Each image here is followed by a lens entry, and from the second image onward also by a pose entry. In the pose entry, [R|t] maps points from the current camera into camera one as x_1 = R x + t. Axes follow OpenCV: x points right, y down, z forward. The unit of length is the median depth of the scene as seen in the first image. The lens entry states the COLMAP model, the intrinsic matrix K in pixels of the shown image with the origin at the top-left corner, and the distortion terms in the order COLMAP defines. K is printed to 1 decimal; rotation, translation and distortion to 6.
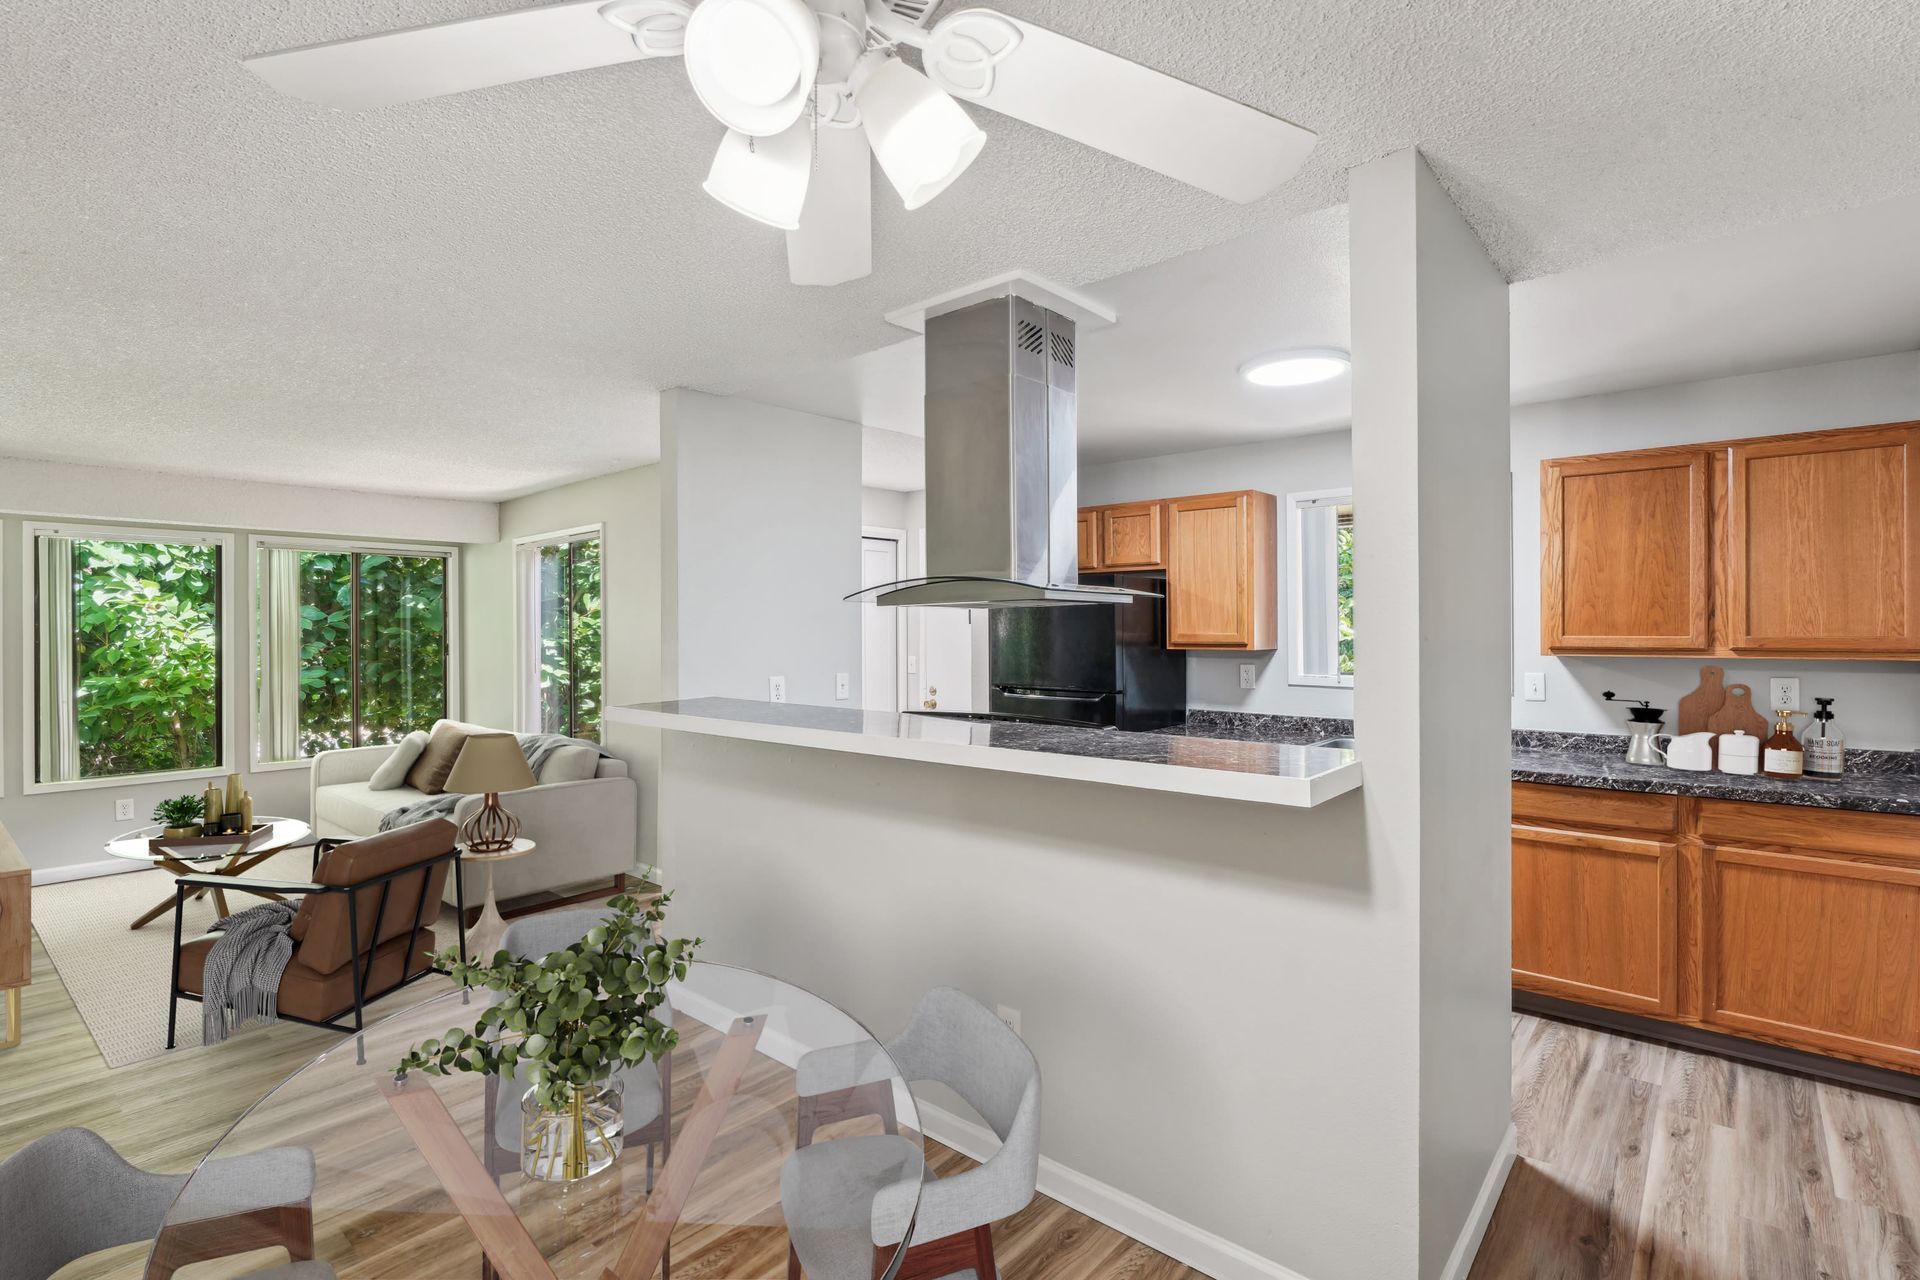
lens RADIAL K [[923.4, 0, 953.2], [0, 923.4, 643.0], [0, 0, 1]] dist [0.001286, 0.000035]
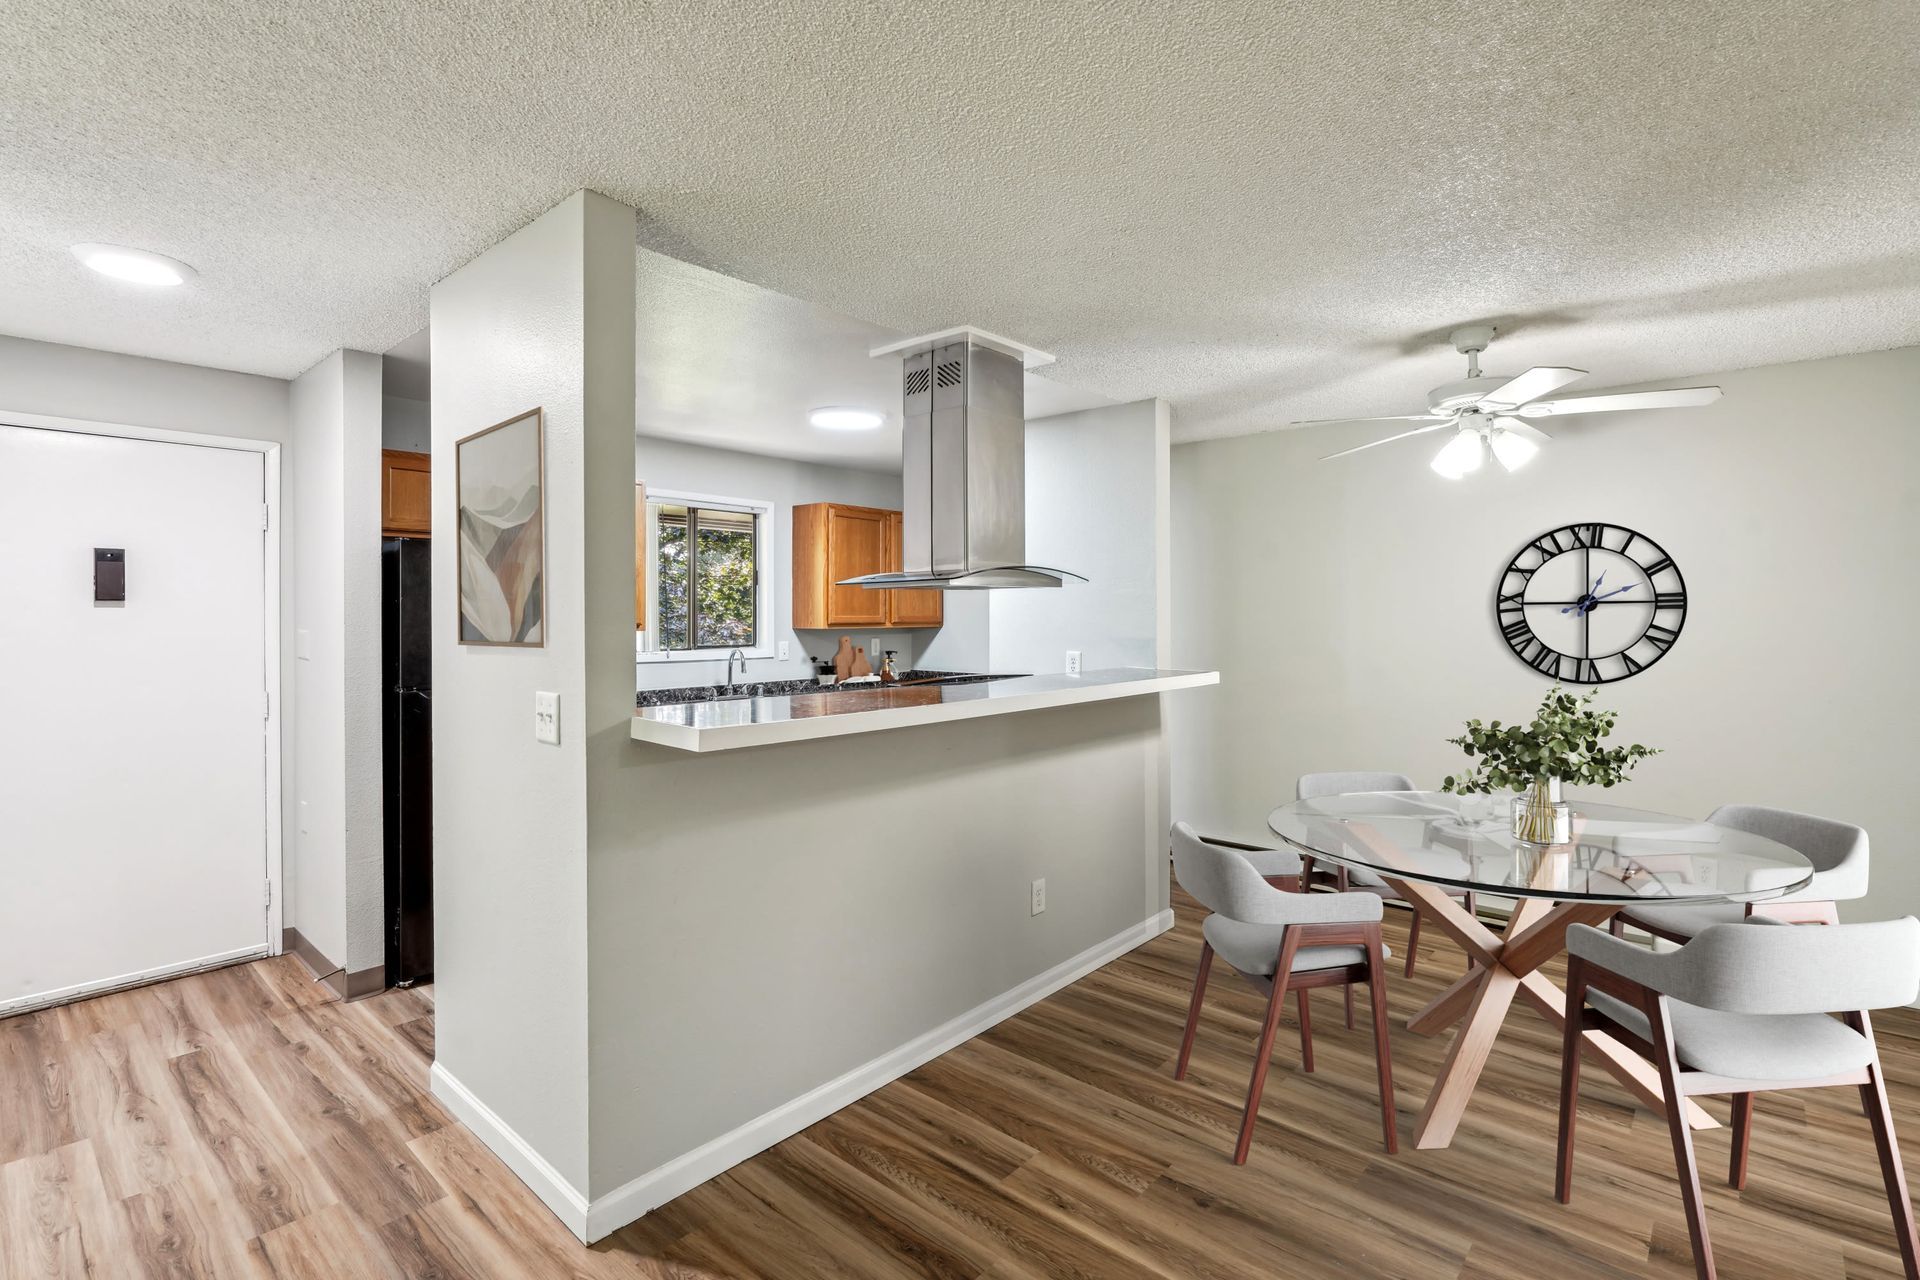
lens RADIAL K [[892.5, 0, 962.3], [0, 892.5, 619.0], [0, 0, 1]] dist [-0.000003, 0.000243]
pose [[0.015907, -0.007116, 0.999848, -0.820955], [0.014328, 0.999874, 0.006888, -0.009667], [-0.999771, 0.014217, 0.016007, 0.718094]]
